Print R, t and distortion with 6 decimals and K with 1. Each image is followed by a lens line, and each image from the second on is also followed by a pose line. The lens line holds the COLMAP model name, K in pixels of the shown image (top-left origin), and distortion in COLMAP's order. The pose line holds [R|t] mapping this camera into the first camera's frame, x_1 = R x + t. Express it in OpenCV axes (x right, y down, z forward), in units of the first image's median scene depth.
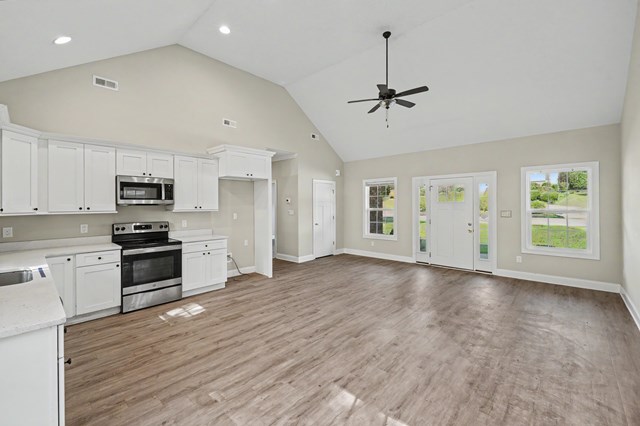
lens RADIAL K [[265.8, 0, 315.5], [0, 265.8, 205.7], [0, 0, 1]] dist [0.001208, 0.000005]
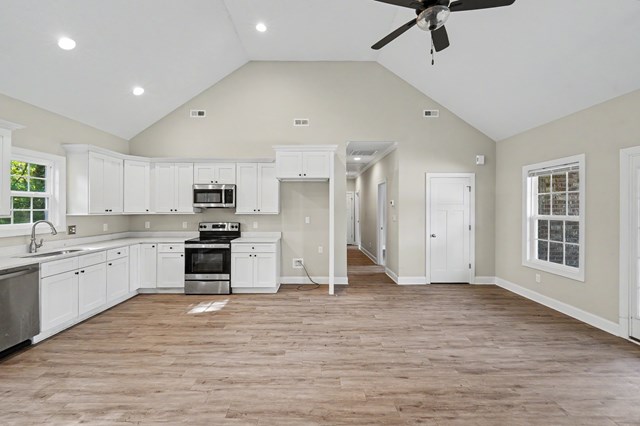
lens RADIAL K [[266.8, 0, 319.5], [0, 266.8, 209.1], [0, 0, 1]] dist [0.000940, -0.000322]
pose [[0.698892, 0.007675, -0.715186, 0.527173], [-0.006462, 0.999969, 0.004416, -0.005327], [0.715198, 0.001535, 0.698921, 0.490945]]
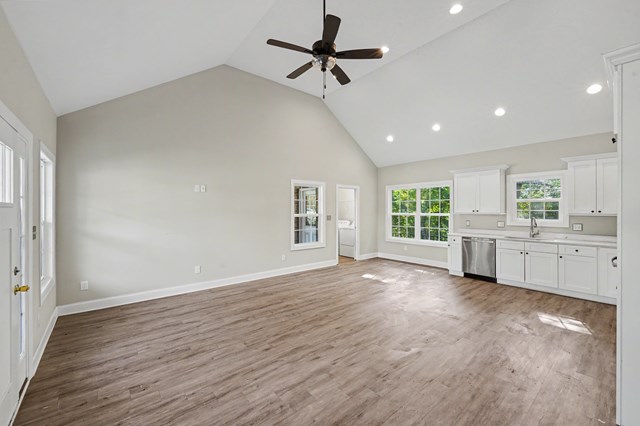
lens RADIAL K [[264.6, 0, 321.5], [0, 264.6, 210.3], [0, 0, 1]] dist [0.000736, -0.000106]
pose [[-0.994246, 0.006076, 0.106950, 0.220690], [0.006733, 0.999961, 0.005780, -0.008536], [-0.106910, 0.006467, -0.994248, 1.776338]]
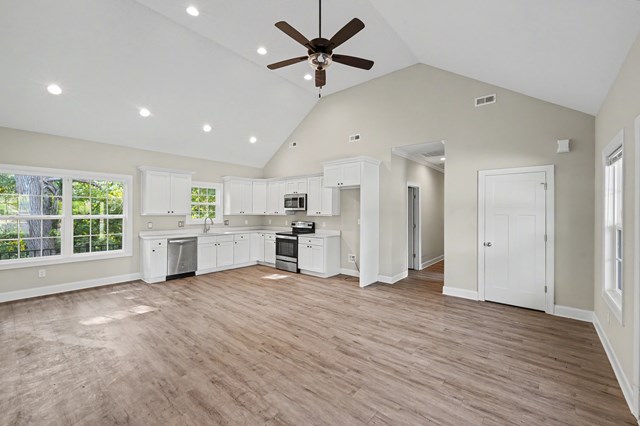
lens RADIAL K [[264.6, 0, 321.5], [0, 264.6, 210.3], [0, 0, 1]] dist [0.000736, -0.000106]
pose [[0.072325, 0.000962, -0.997381, 0.997880], [-0.008900, 0.999960, 0.000319, -0.007884], [0.997341, 0.008854, 0.072331, 1.012685]]
